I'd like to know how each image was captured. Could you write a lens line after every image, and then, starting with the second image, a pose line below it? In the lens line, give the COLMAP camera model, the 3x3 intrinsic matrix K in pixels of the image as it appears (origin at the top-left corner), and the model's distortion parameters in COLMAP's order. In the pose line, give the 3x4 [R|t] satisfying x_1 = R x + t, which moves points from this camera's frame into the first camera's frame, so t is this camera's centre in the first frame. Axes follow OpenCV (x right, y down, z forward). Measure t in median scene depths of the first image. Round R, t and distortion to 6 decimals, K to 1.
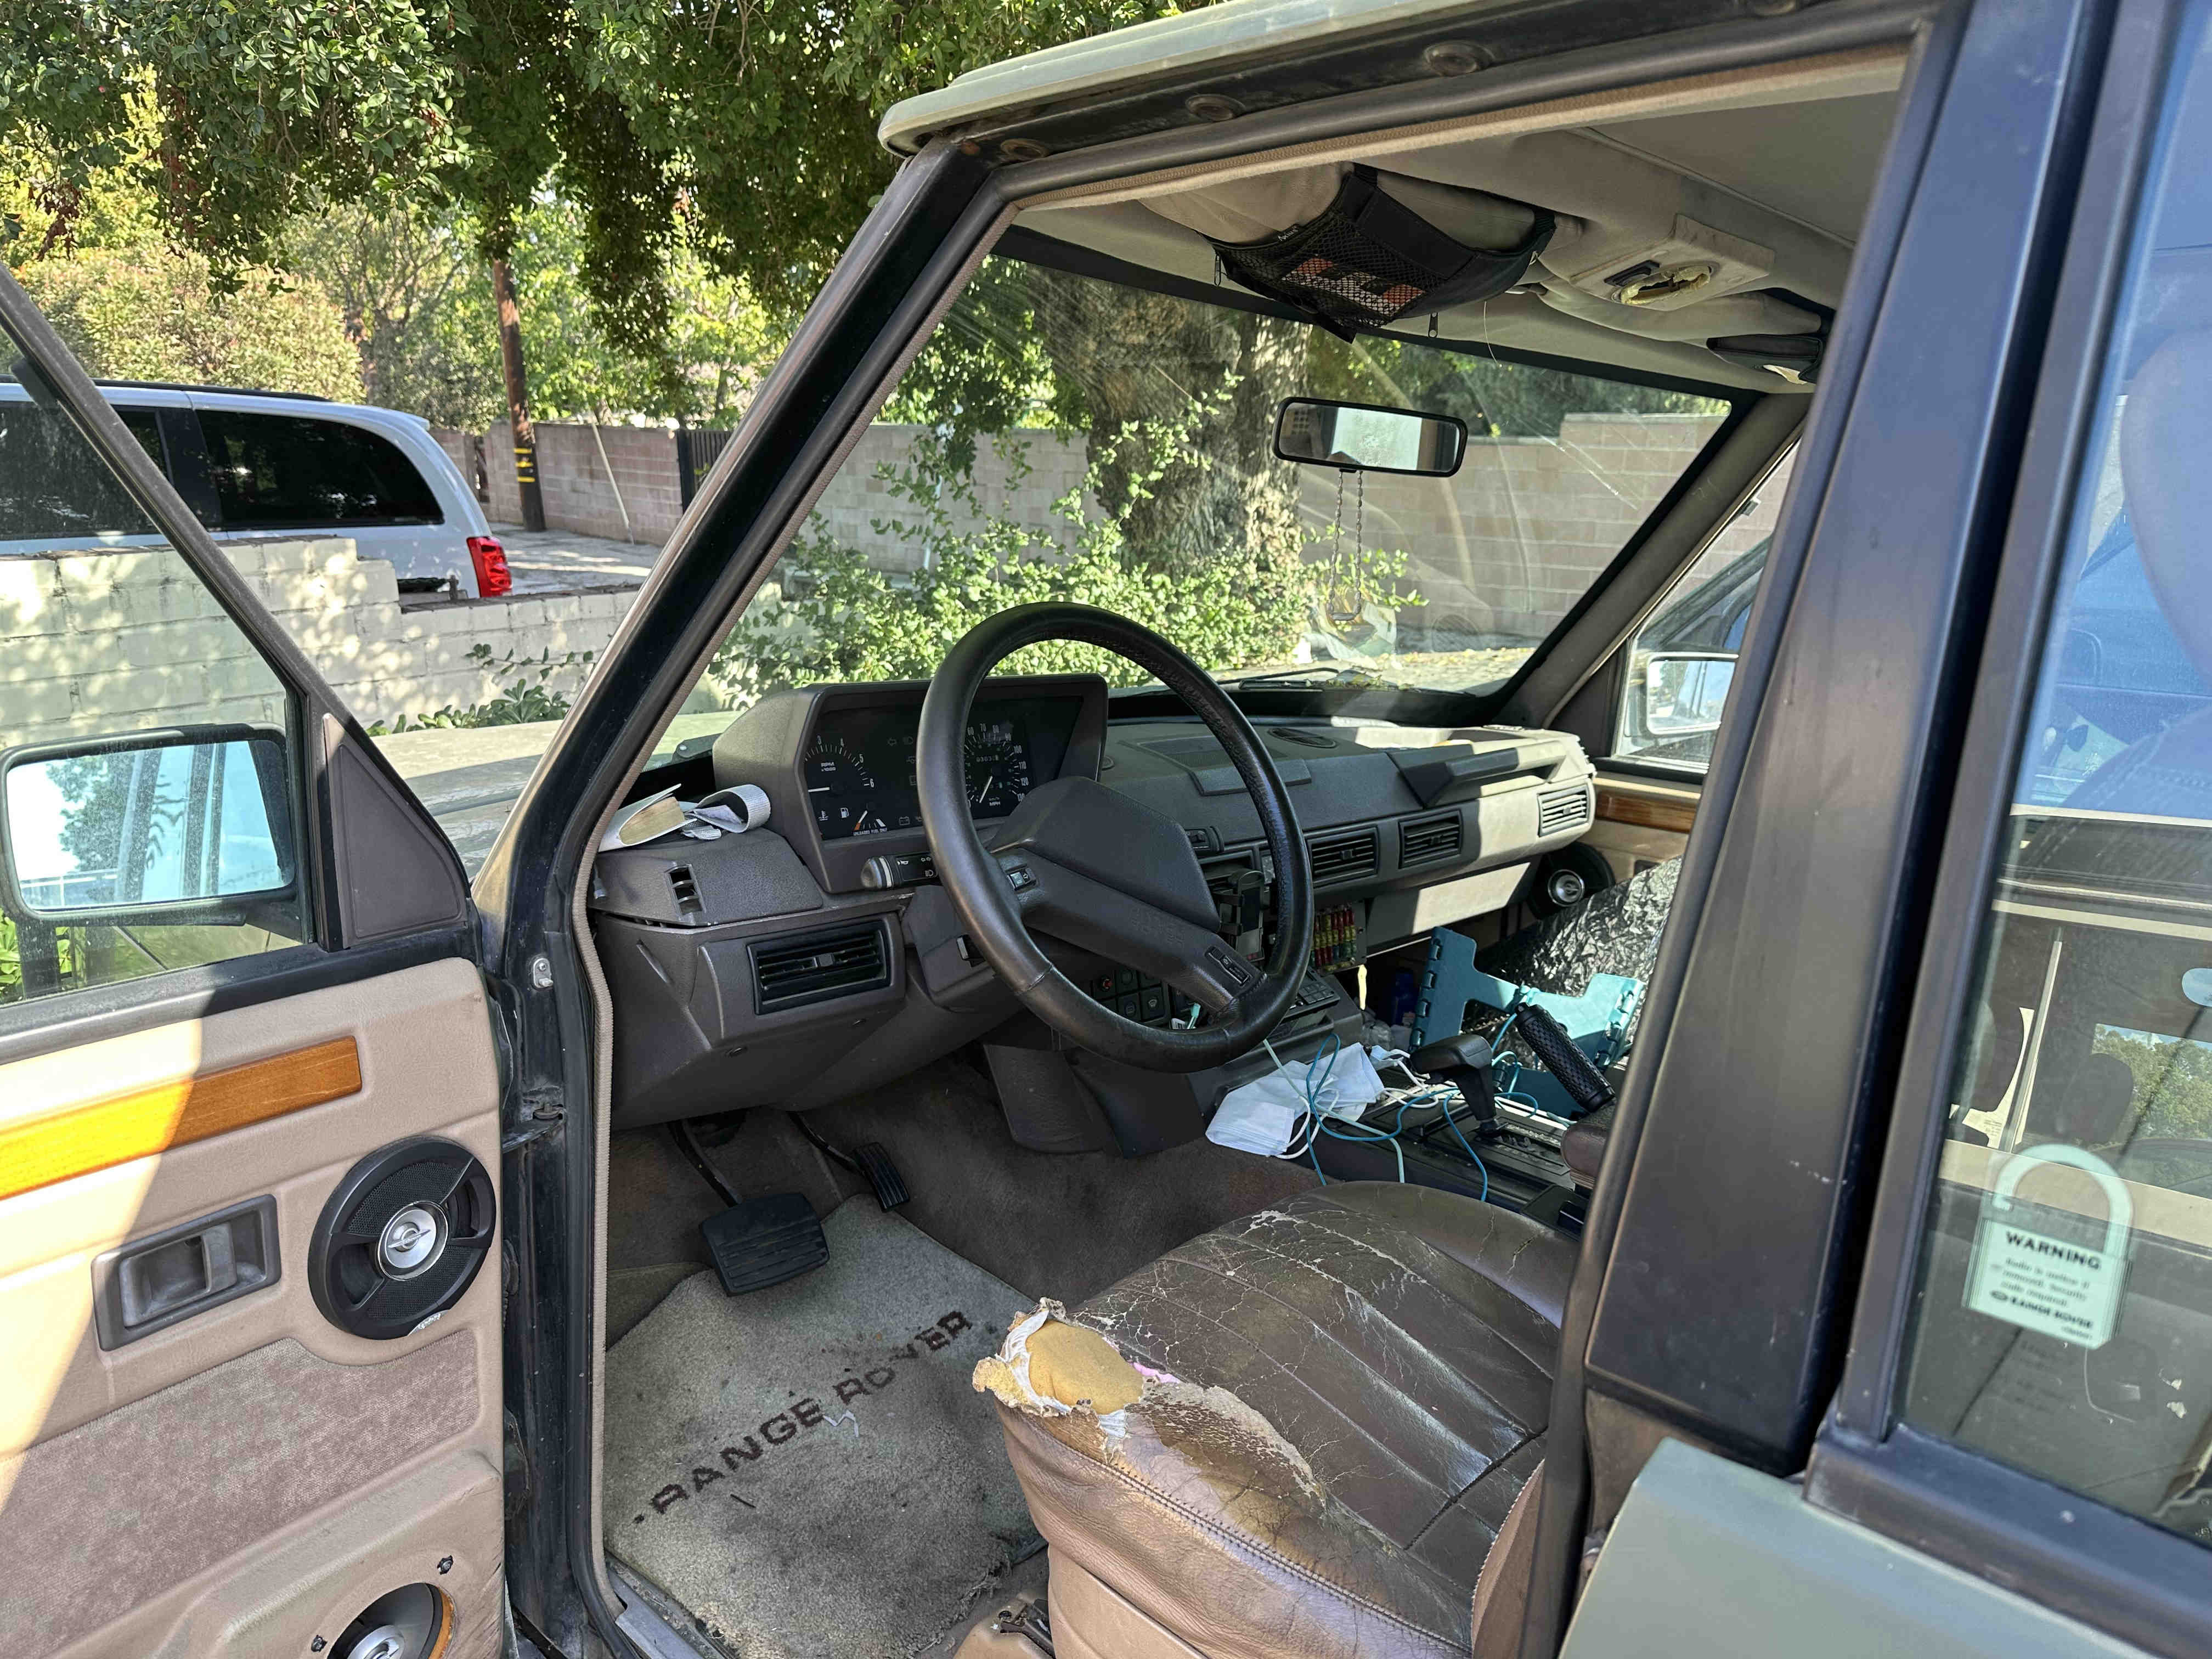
lens RADIAL K [[1581.8, 0, 1106.0], [0, 1581.8, 829.5], [0, 0, 1]] dist [-0.017725, 0.001540]
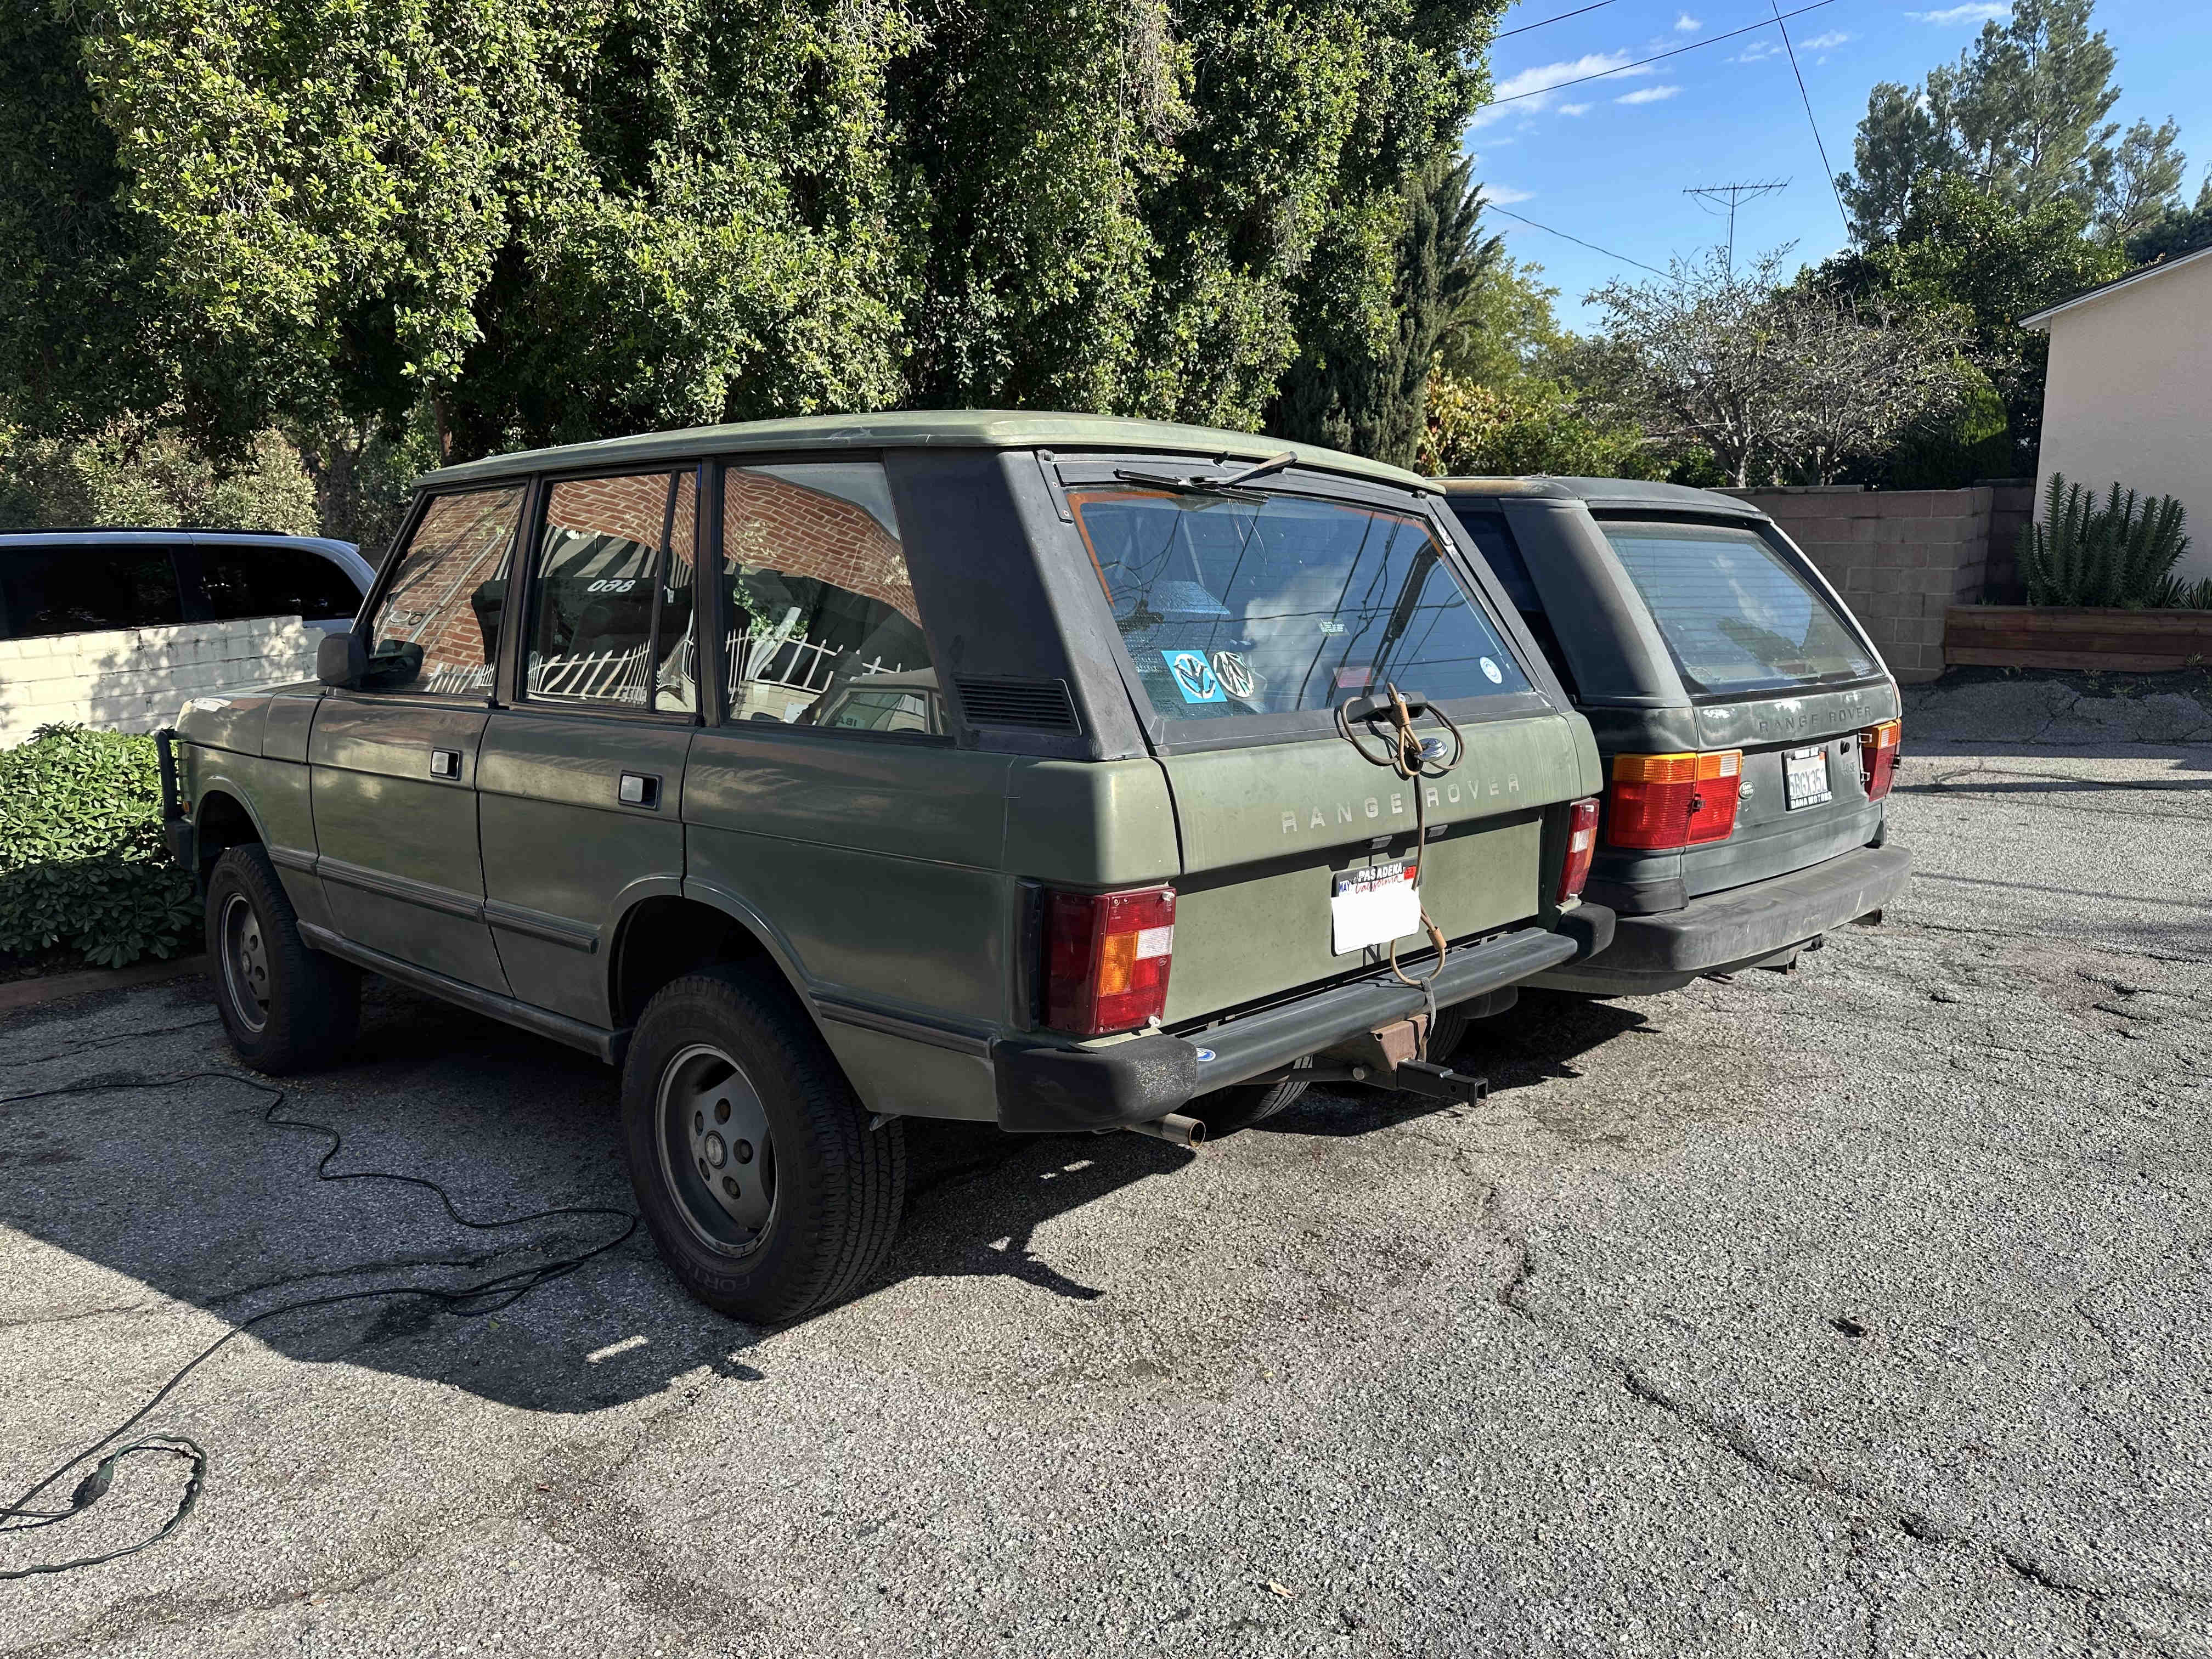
lens RADIAL K [[1581.8, 0, 1106.0], [0, 1581.8, 829.5], [0, 0, 1]] dist [-0.017725, 0.001540]
pose [[0.998941, -0.042759, 0.016985, 0.372103], [0.043632, 0.997542, -0.054830, 0.184177], [-0.014599, 0.055513, 0.998351, -0.734321]]
